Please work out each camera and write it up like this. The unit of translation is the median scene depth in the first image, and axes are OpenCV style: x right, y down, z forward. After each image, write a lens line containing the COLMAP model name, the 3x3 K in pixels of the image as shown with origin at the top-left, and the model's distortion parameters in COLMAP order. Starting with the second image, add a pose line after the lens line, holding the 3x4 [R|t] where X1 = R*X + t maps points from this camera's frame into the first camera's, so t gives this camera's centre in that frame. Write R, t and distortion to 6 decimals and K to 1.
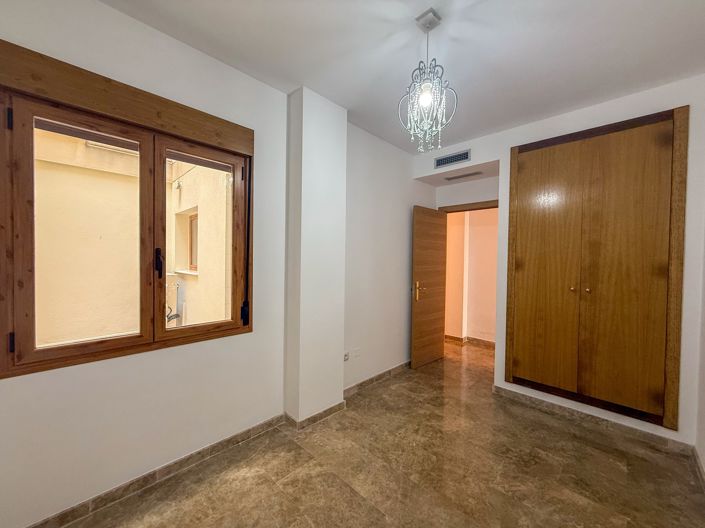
lens RADIAL K [[274.4, 0, 352.5], [0, 274.4, 264.0], [0, 0, 1]] dist [-0.001785, -0.000210]
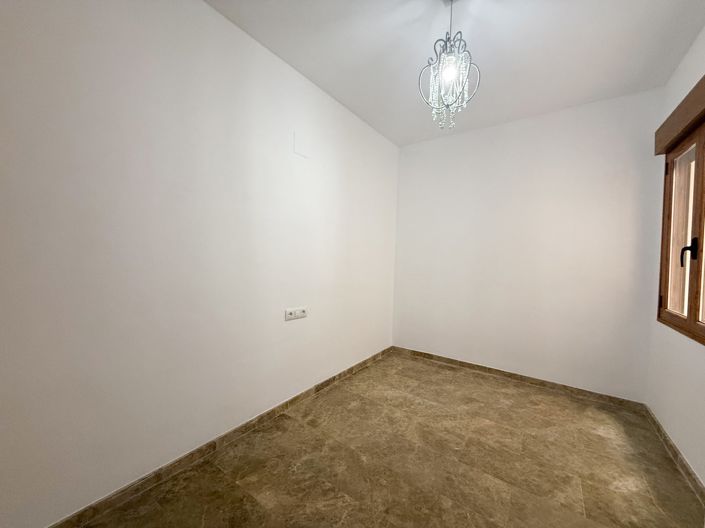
lens RADIAL K [[279.5, 0, 350.4], [0, 279.5, 263.3], [0, 0, 1]] dist [-0.000606, -0.000370]
pose [[-0.987132, -0.034753, -0.156082, 0.714313], [-0.041857, 0.998221, 0.042463, 0.049425], [0.154329, 0.048450, -0.986831, 1.875361]]
